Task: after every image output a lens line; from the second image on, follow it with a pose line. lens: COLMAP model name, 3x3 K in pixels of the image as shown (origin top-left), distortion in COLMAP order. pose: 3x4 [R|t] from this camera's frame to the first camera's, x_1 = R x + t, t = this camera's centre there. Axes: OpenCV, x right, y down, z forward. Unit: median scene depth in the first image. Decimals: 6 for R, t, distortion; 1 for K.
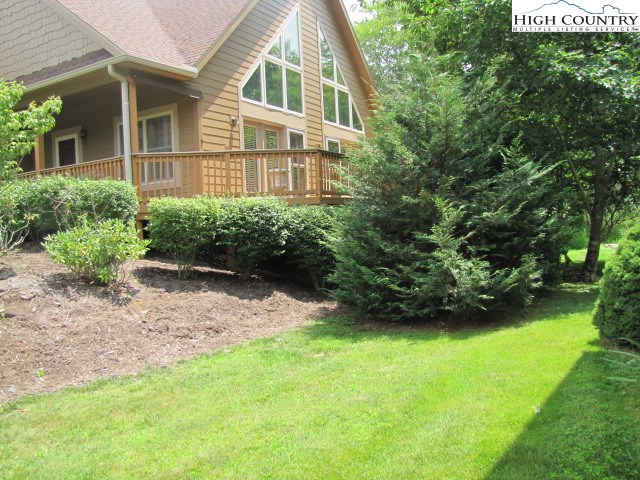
lens RADIAL K [[532.1, 0, 312.0], [0, 532.1, 237.9], [0, 0, 1]] dist [-0.187518, 0.163097]
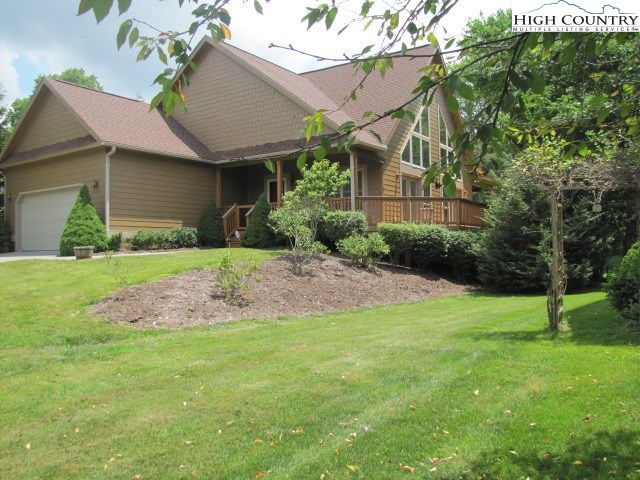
lens RADIAL K [[532.1, 0, 312.0], [0, 532.1, 237.9], [0, 0, 1]] dist [-0.187518, 0.163097]
pose [[0.996275, 0.035726, -0.078483, -0.362932], [-0.039849, 0.997872, -0.051614, 0.074432], [0.076472, 0.054550, 0.995578, -0.785487]]
